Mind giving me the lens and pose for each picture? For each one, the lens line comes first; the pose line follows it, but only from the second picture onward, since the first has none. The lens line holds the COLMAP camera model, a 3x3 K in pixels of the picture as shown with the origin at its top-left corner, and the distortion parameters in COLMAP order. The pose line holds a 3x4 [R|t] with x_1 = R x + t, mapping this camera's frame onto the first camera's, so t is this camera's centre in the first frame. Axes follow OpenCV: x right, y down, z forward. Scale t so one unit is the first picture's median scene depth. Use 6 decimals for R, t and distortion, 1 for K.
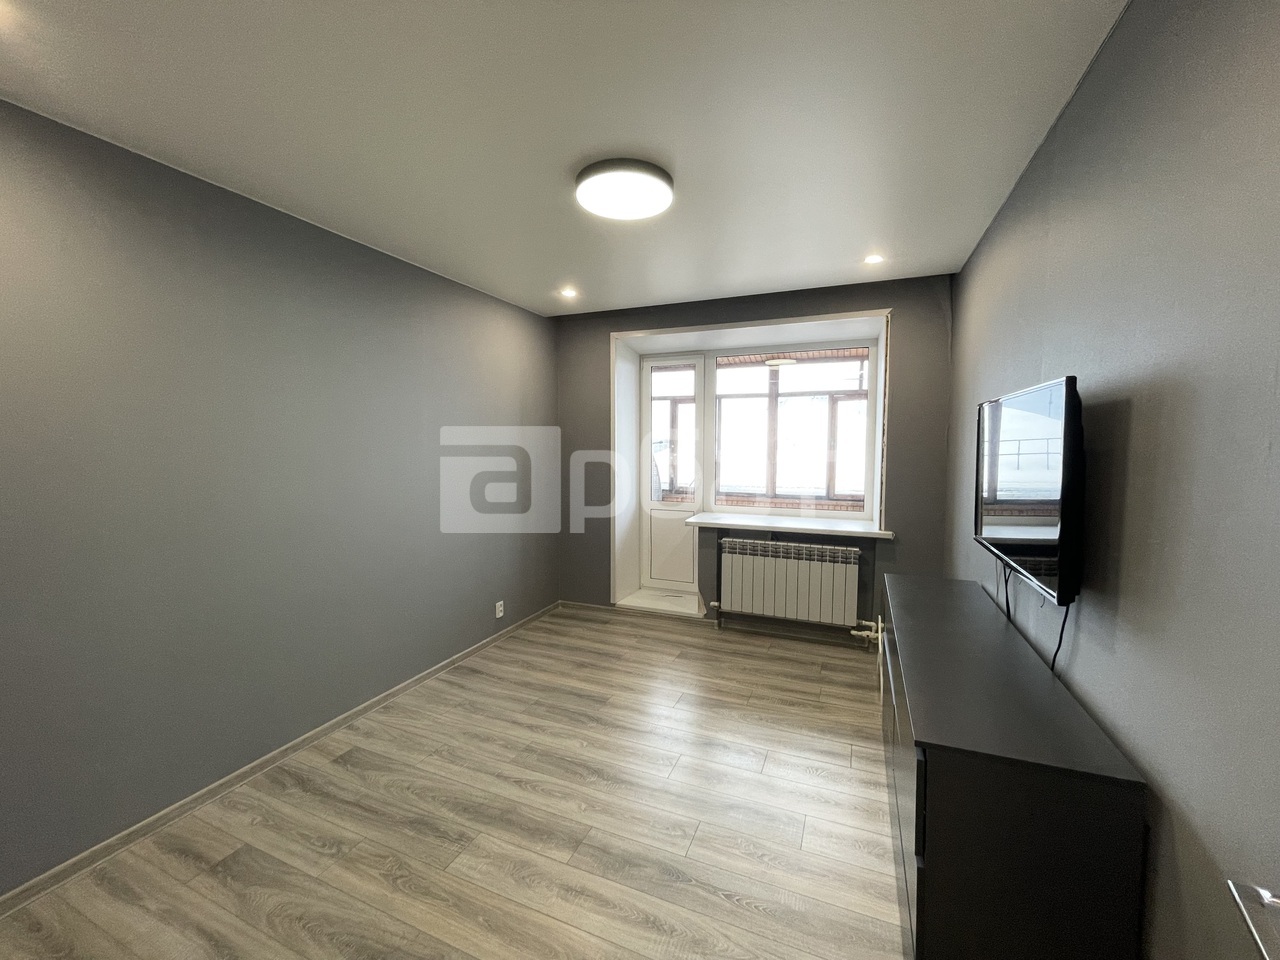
lens RADIAL K [[517.6, 0, 640.0], [0, 517.6, 480.0], [0, 0, 1]] dist [0.001437, -0.000192]
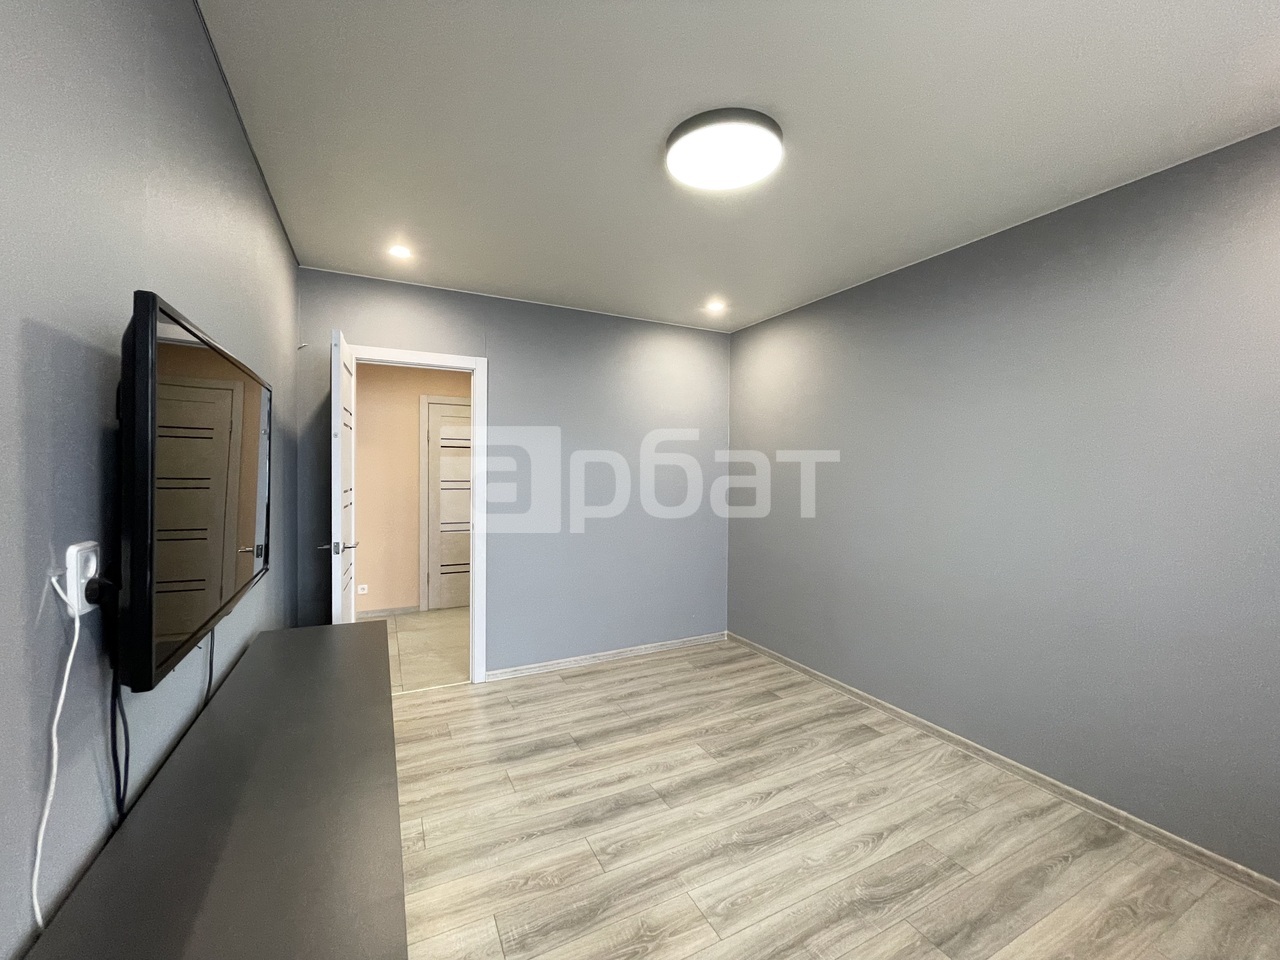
lens RADIAL K [[521.4, 0, 642.7], [0, 521.4, 479.3], [0, 0, 1]] dist [-0.015415, 0.012774]
pose [[-0.639906, 0.008752, -0.768403, 0.712834], [-0.063615, 0.995900, 0.064319, -0.066164], [0.765815, 0.090040, -0.636726, 1.476558]]
